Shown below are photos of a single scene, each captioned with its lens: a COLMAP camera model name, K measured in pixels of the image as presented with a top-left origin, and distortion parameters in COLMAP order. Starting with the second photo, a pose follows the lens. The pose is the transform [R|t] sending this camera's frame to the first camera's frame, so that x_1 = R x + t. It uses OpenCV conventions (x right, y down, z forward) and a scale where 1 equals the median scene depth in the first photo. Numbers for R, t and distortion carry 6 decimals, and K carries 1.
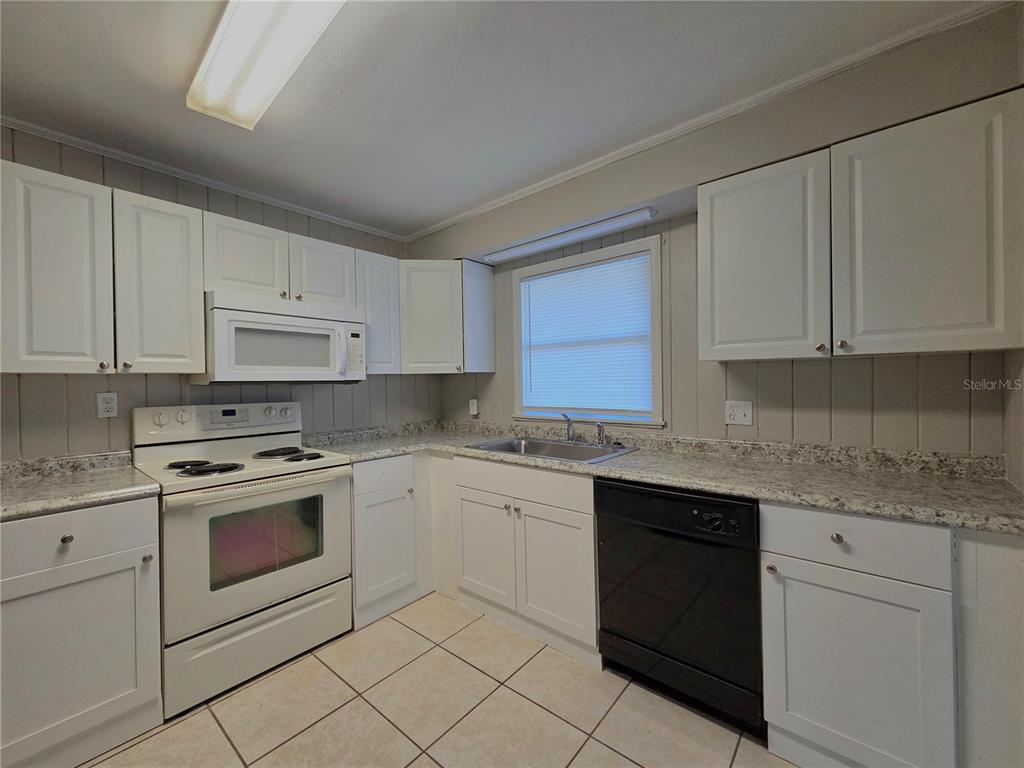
lens RADIAL K [[414.9, 0, 507.6], [0, 414.9, 386.2], [0, 0, 1]] dist [0.003839, -0.000253]
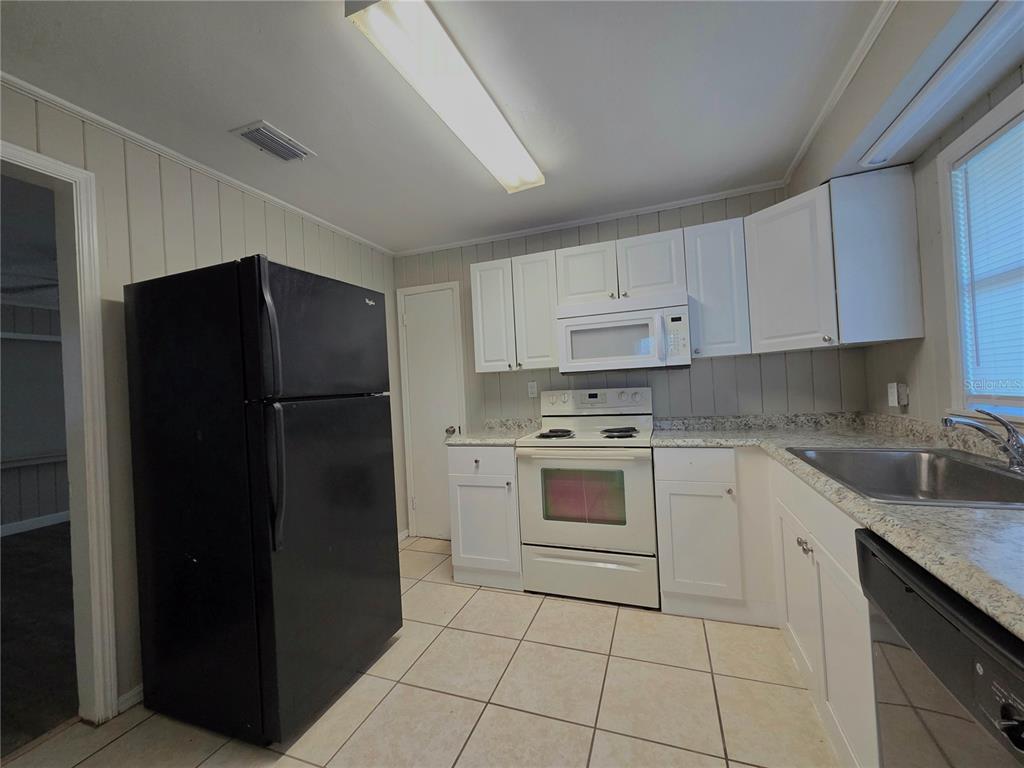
lens RADIAL K [[414.9, 0, 508.4], [0, 414.9, 386.1], [0, 0, 1]] dist [0.003839, -0.000253]
pose [[0.344079, -0.004837, -0.938928, 0.564341], [0.037243, 0.999270, 0.008500, 0.015999], [0.938202, -0.037894, 0.344008, 0.390281]]
